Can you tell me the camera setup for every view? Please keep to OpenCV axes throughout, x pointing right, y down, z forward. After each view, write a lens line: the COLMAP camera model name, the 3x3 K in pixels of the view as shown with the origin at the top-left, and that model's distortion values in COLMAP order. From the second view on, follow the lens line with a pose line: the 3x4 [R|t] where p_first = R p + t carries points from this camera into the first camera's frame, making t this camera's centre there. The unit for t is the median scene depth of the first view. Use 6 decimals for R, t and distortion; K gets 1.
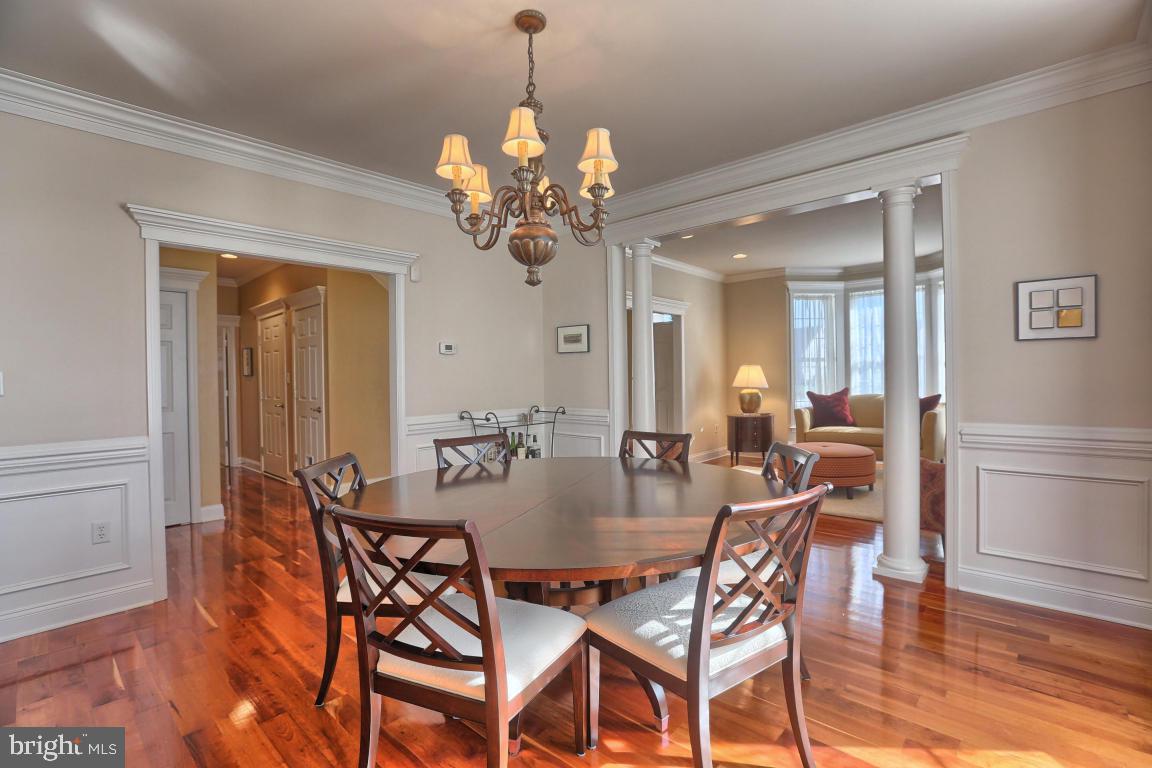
lens RADIAL K [[536.8, 0, 578.3], [0, 536.8, 377.6], [0, 0, 1]] dist [-0.009302, 0.001851]
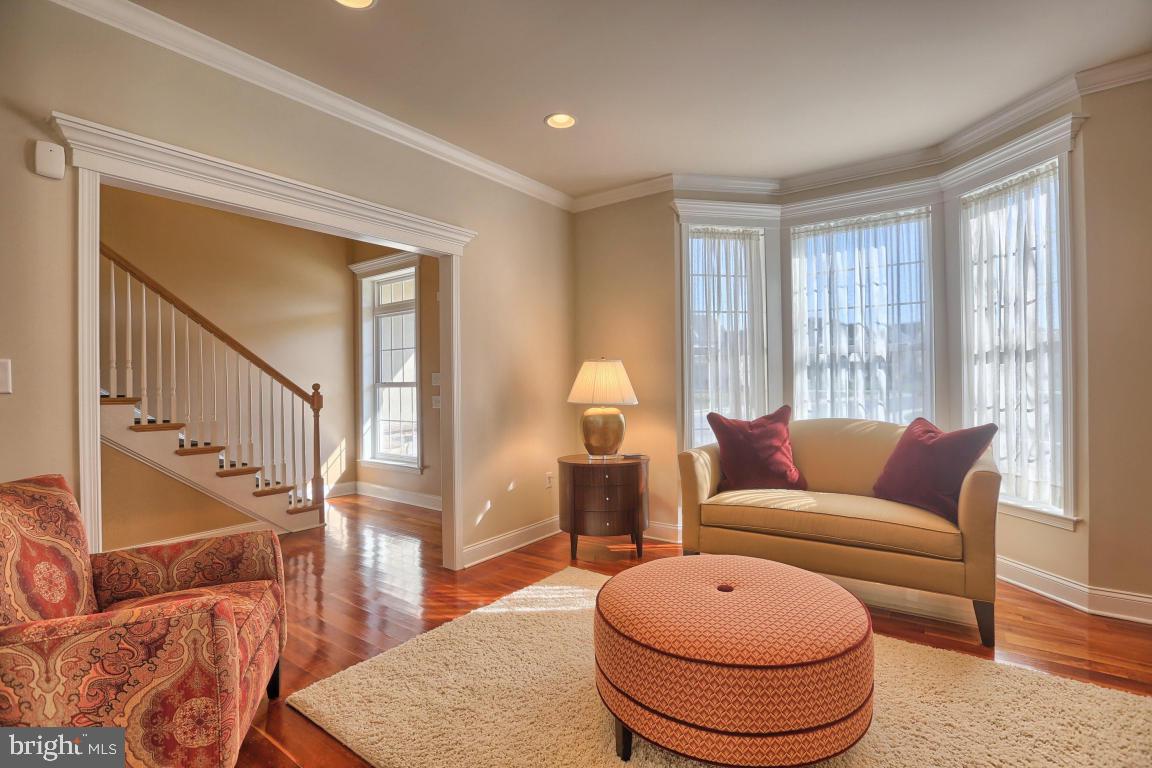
lens RADIAL K [[547.8, 0, 570.1], [0, 547.8, 381.5], [0, 0, 1]] dist [-0.017194, 0.000560]
pose [[0.996093, -0.000669, 0.088310, 0.245684], [0.001216, 0.999980, -0.006150, -0.000103], [-0.088304, 0.006233, 0.996074, 0.490696]]
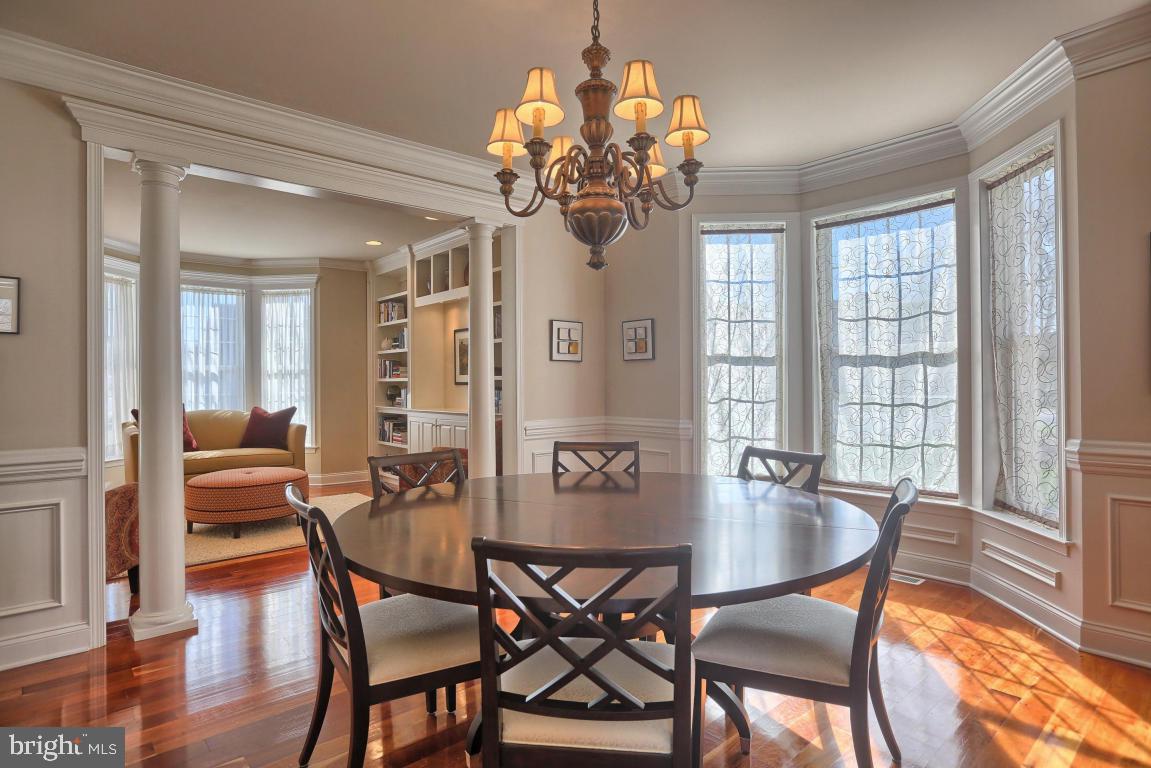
lens RADIAL K [[613.6, 0, 574.7], [0, 613.6, 380.9], [0, 0, 1]] dist [-0.014612, 0.004605]
pose [[0.132635, 0.007092, 0.991140, -0.307585], [0.009665, 0.999918, -0.008448, -0.000647], [-0.991118, 0.010700, 0.132556, 0.284525]]
